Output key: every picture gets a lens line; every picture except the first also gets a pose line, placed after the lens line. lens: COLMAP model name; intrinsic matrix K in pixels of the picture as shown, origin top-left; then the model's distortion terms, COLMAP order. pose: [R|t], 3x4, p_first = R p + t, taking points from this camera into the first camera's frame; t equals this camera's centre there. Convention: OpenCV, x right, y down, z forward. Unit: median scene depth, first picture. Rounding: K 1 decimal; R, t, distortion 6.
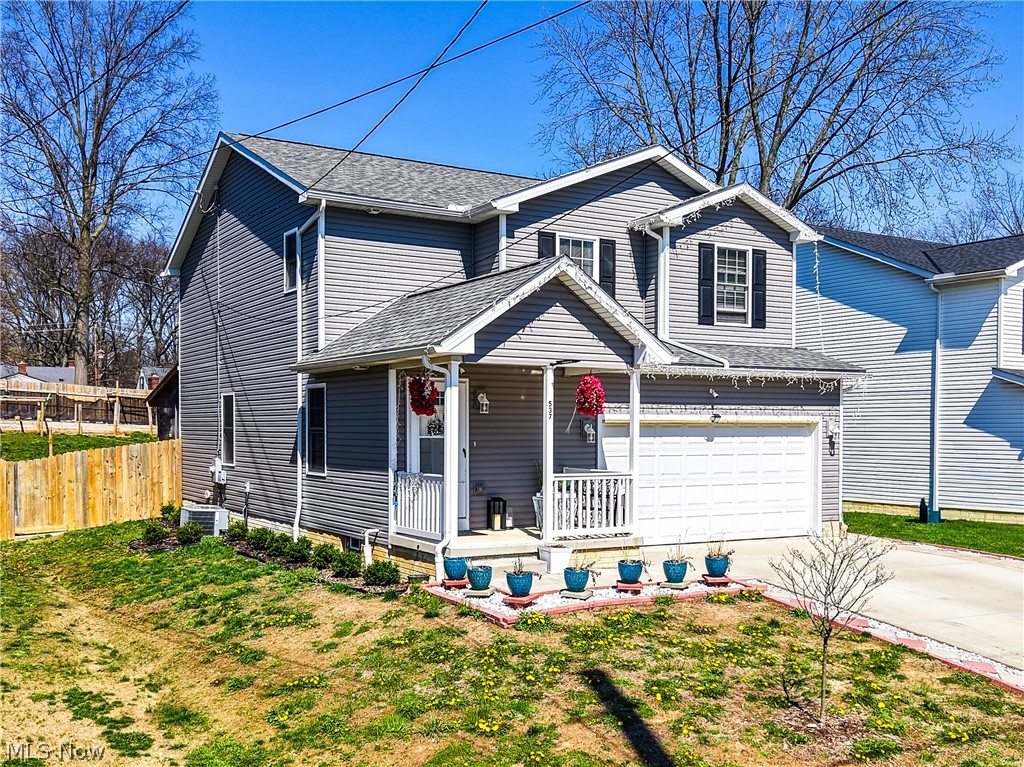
lens RADIAL K [[1095.4, 0, 508.9], [0, 1095.4, 386.4], [0, 0, 1]] dist [0.014809, 0.000000]
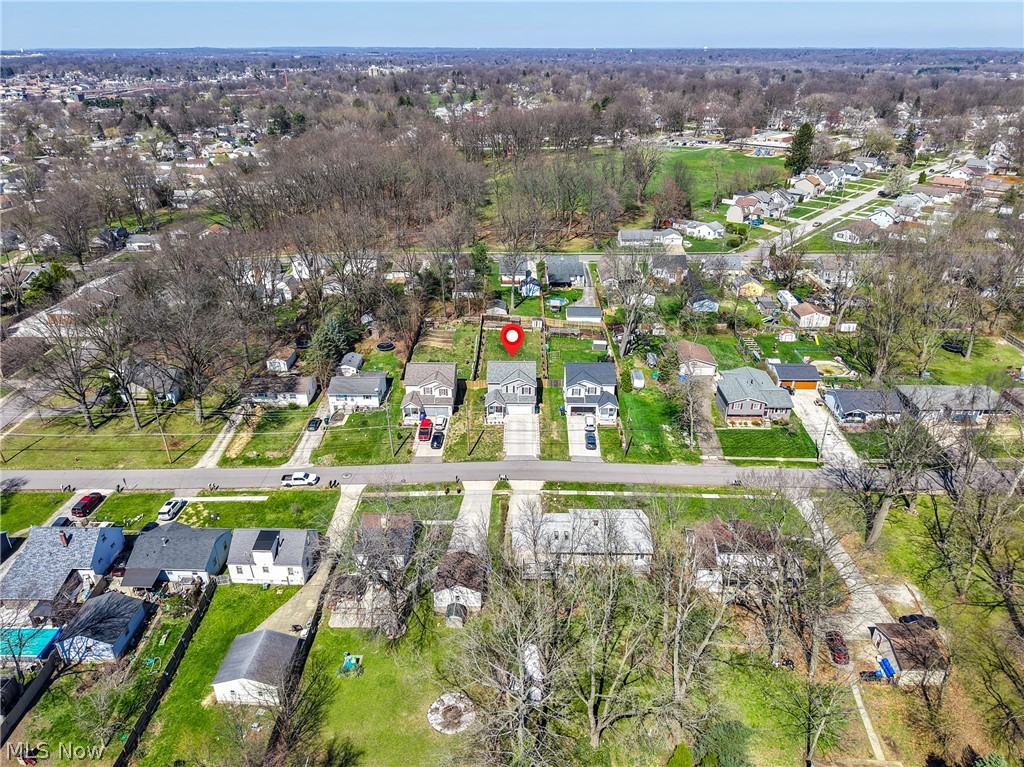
lens RADIAL K [[687.0, 0, 512.9], [0, 687.0, 383.0], [0, 0, 1]] dist [0.004985, -0.010578]
pose [[0.854972, 0.230229, -0.464777, 3.250324], [0.021464, 0.879613, 0.475205, -3.404268], [0.518230, -0.416263, 0.747103, -4.086910]]
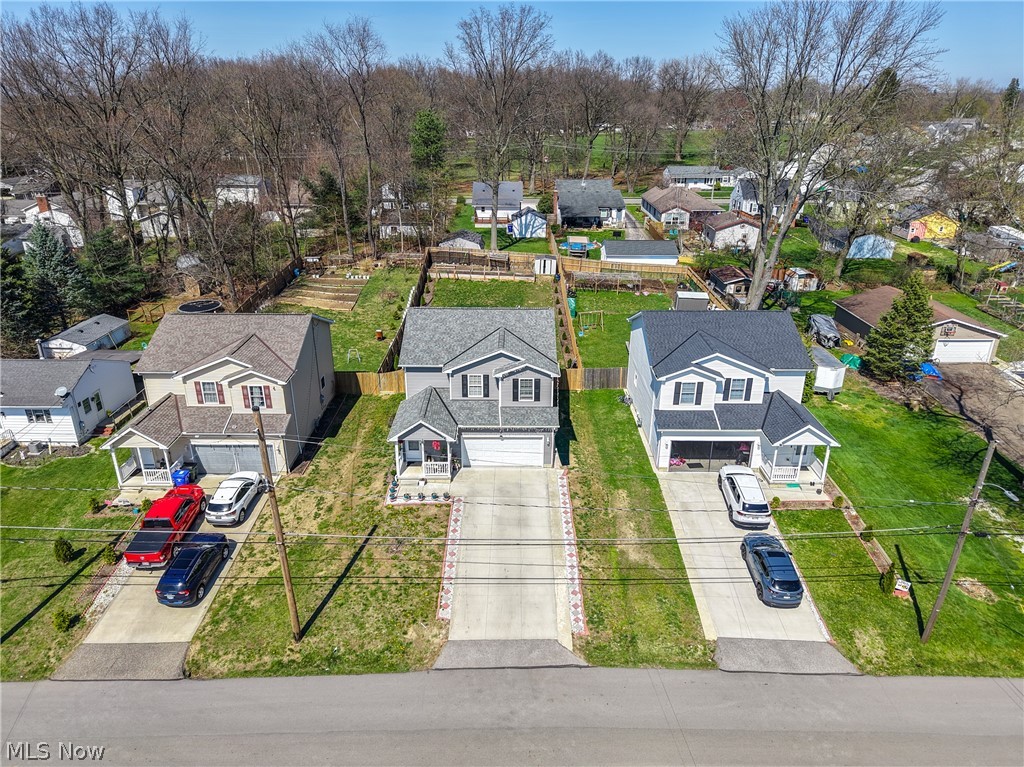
lens RADIAL K [[687.0, 0, 511.4], [0, 687.0, 385.9], [0, 0, 1]] dist [0.004985, -0.010578]
pose [[0.860076, 0.201108, -0.468854, 1.154245], [0.021185, 0.904152, 0.426685, -1.002190], [0.509725, -0.376914, 0.773380, -0.596364]]
